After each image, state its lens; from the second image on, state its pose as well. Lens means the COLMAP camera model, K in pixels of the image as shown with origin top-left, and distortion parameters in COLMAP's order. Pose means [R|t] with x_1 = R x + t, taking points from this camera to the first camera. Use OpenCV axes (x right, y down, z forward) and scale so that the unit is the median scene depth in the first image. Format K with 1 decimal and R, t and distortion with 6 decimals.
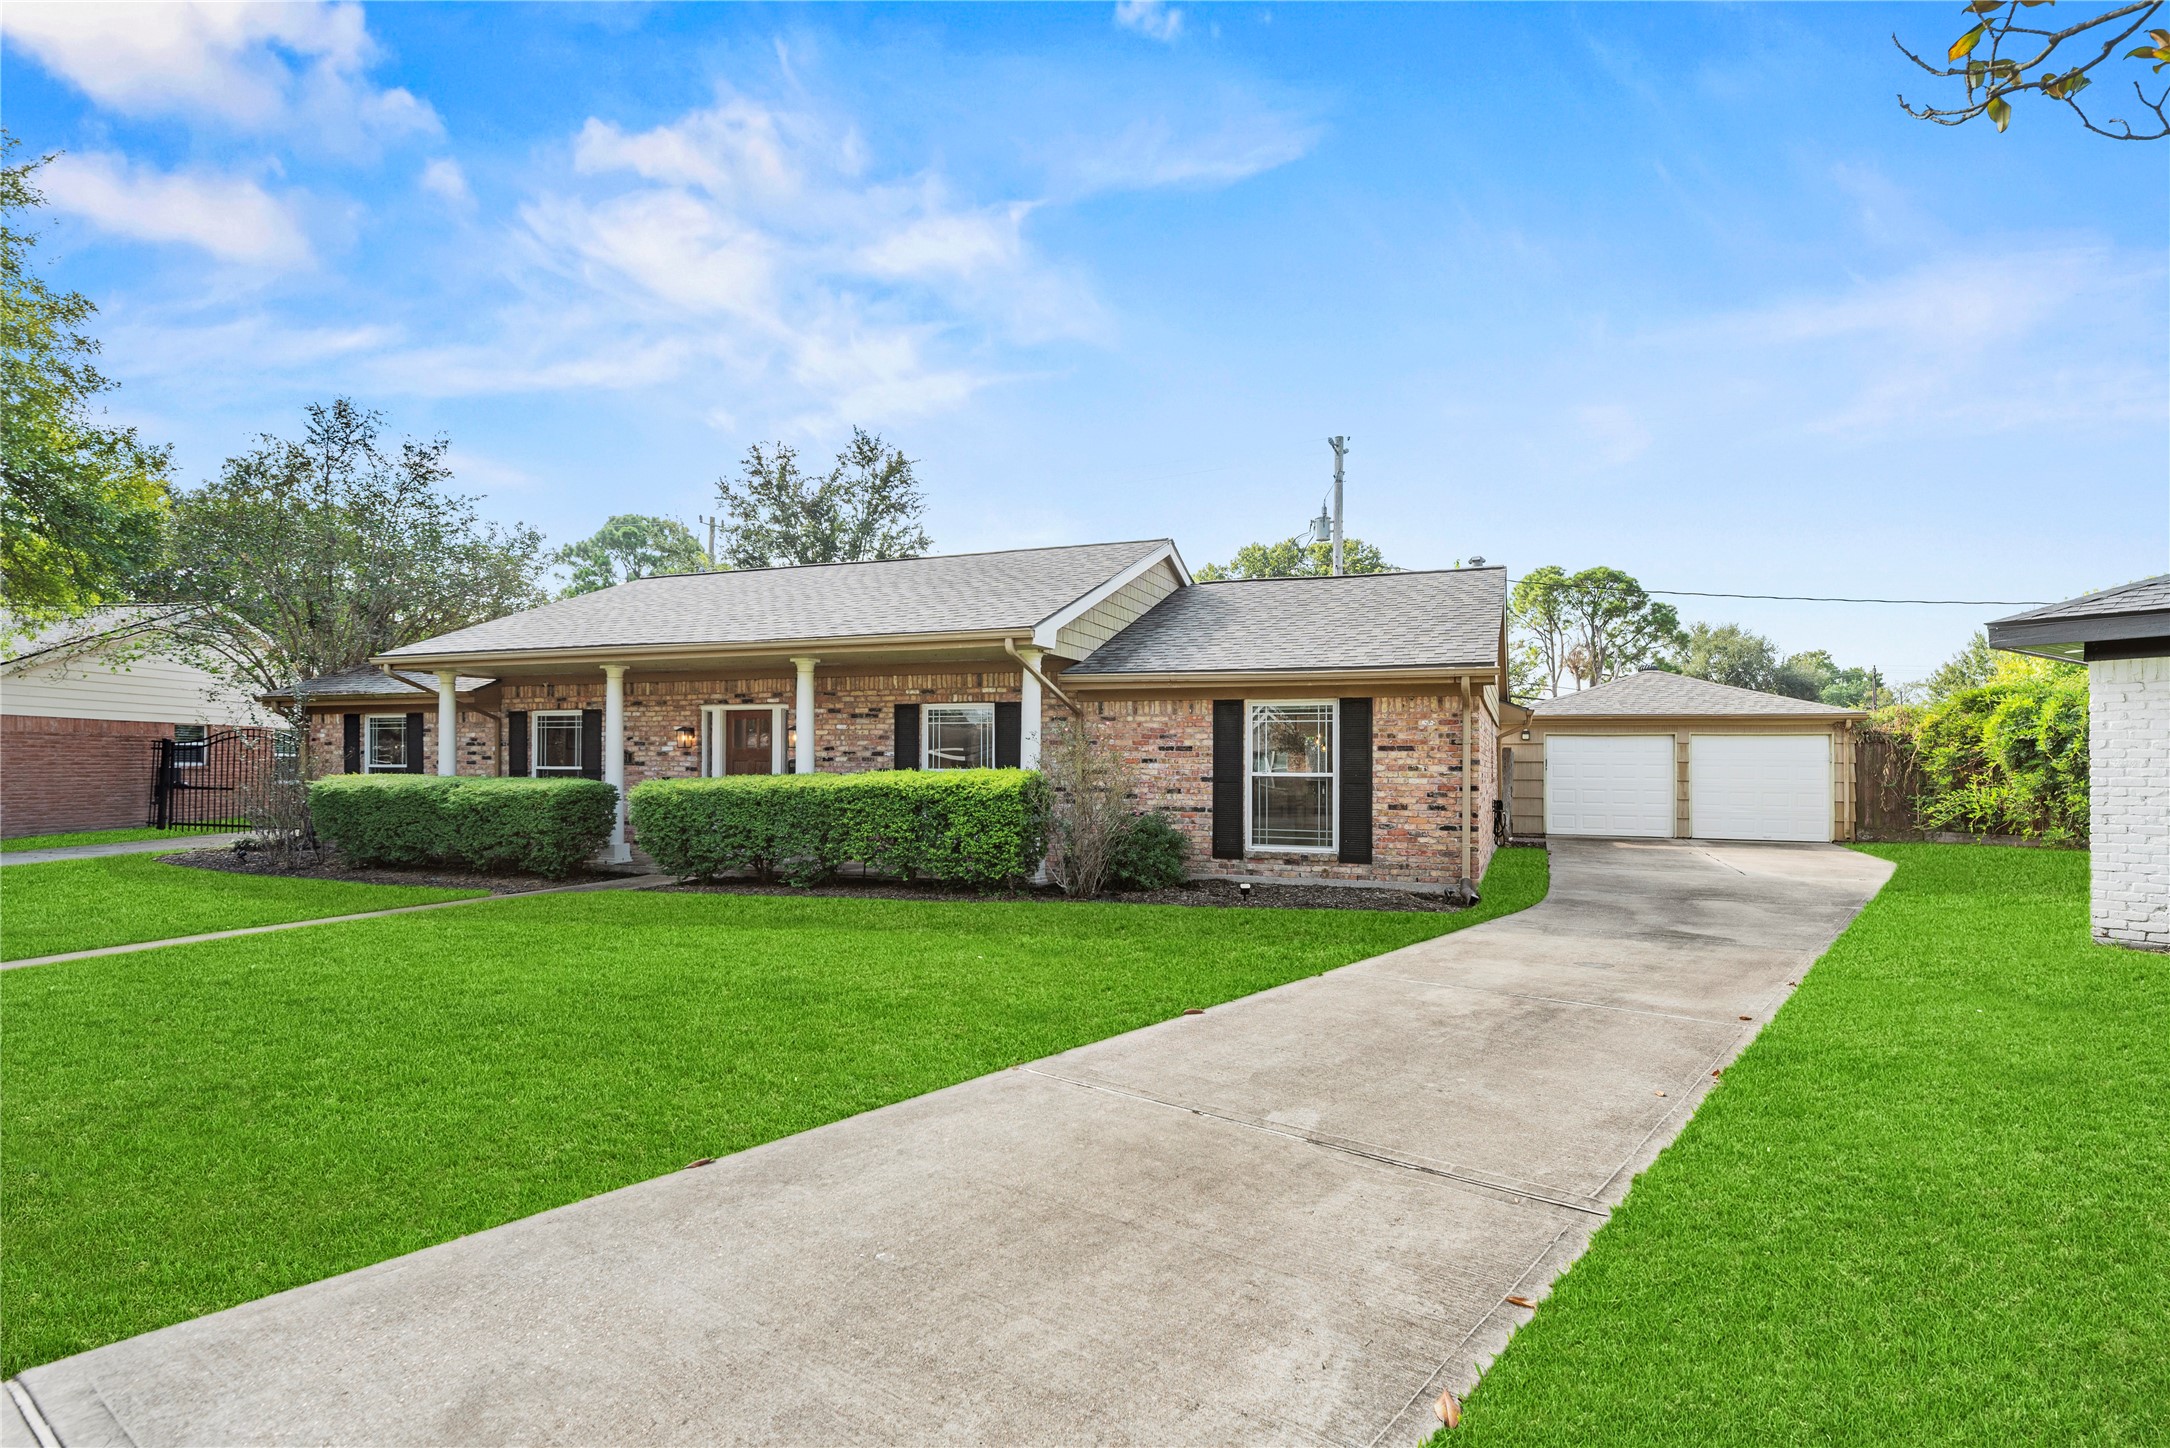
lens RADIAL K [[1127.4, 0, 1073.4], [0, 1127.4, 722.0], [0, 0, 1]] dist [-0.000263, 0.000675]
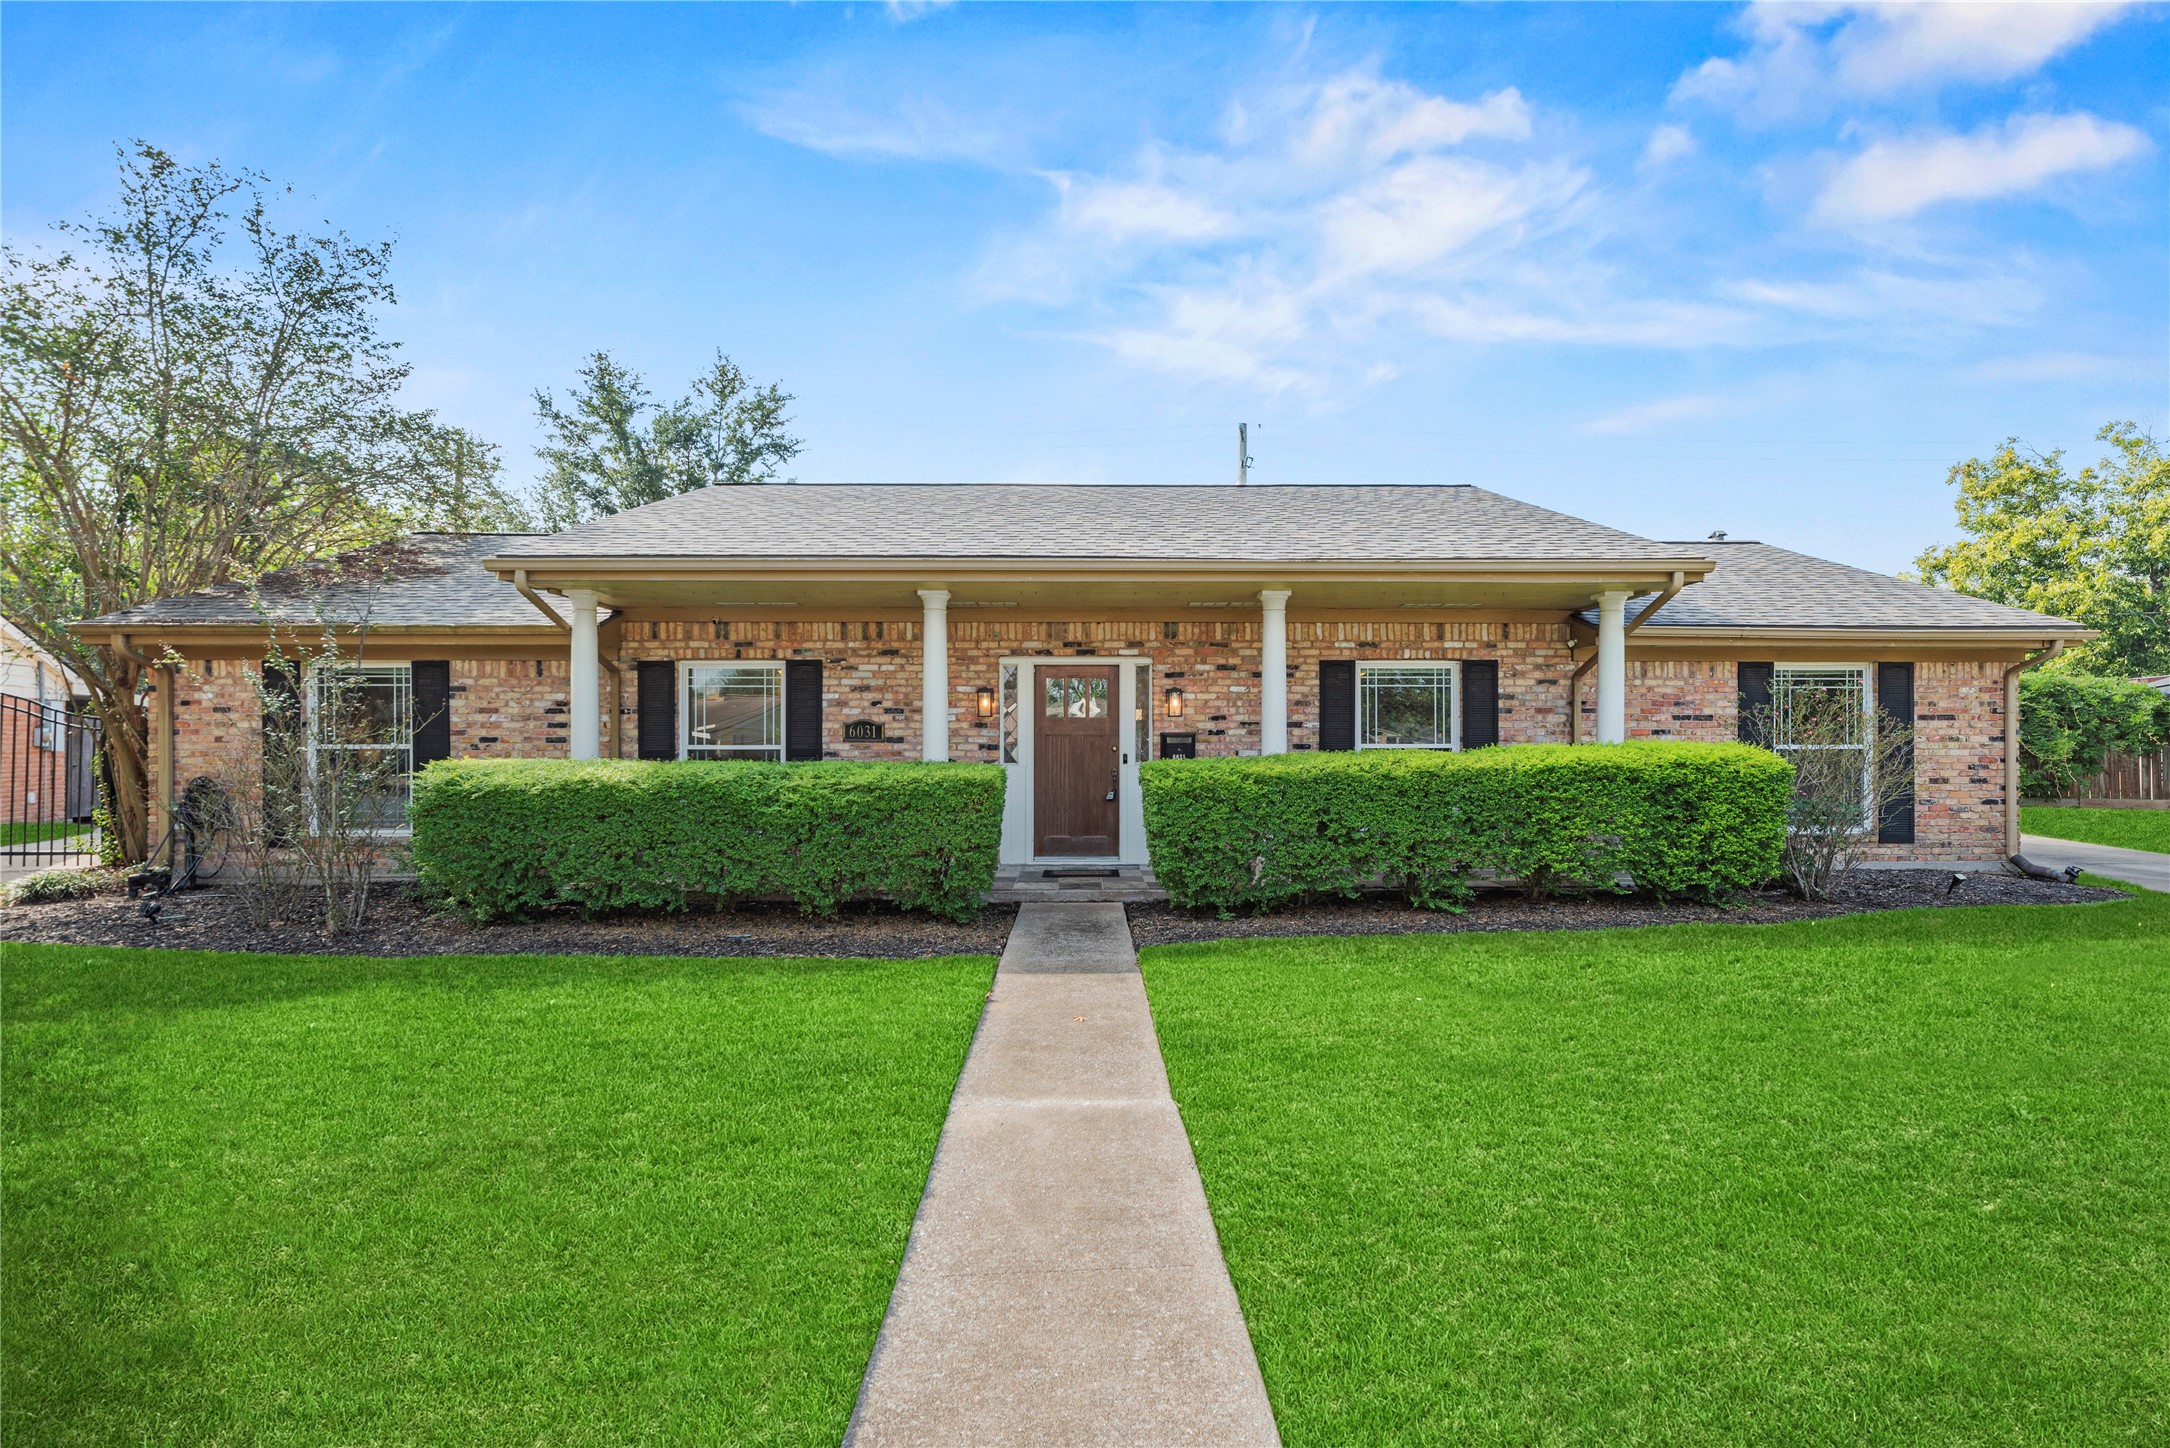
lens RADIAL K [[1025.3, 0, 1094.8], [0, 1025.3, 745.3], [0, 0, 1]] dist [-0.000399, -0.002134]
pose [[0.921112, -0.005213, 0.389262, -0.573701], [-0.008351, 0.999416, 0.033145, 0.020392], [-0.389207, -0.033781, 0.920531, 0.420112]]
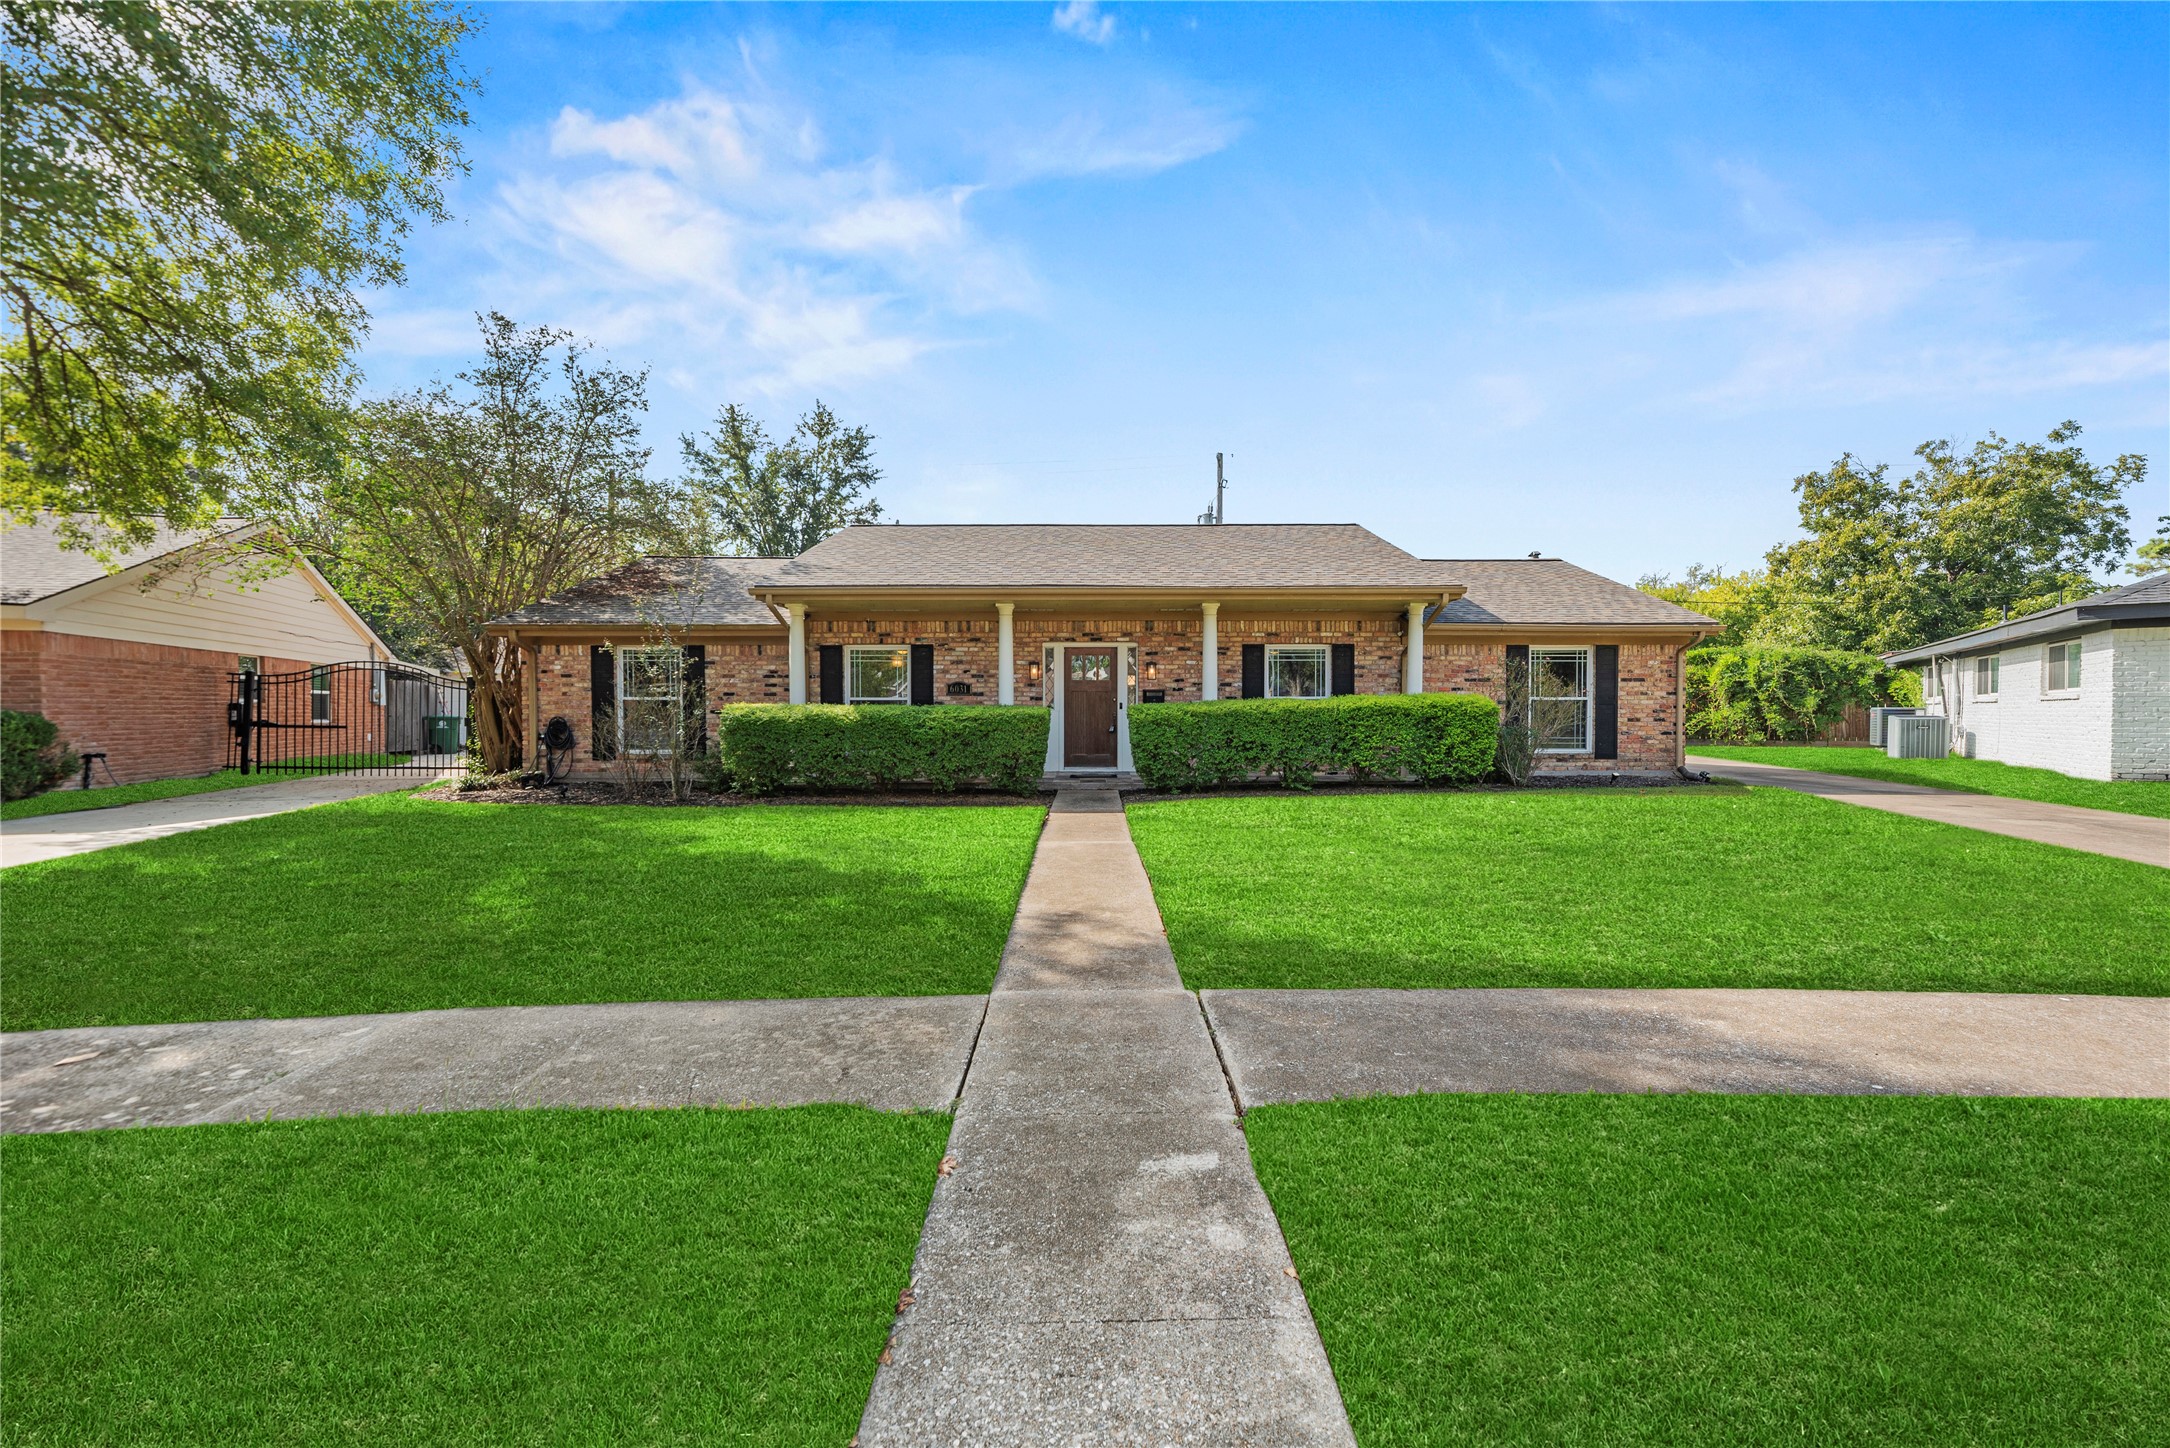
lens RADIAL K [[892.8, 0, 1094.6], [0, 892.8, 731.2], [0, 0, 1]] dist [0.000080, 0.000337]
pose [[0.926309, -0.015684, 0.376438, -0.678538], [-0.007593, 0.998153, 0.060272, 0.021561], [-0.376688, -0.058688, 0.924479, 0.158790]]
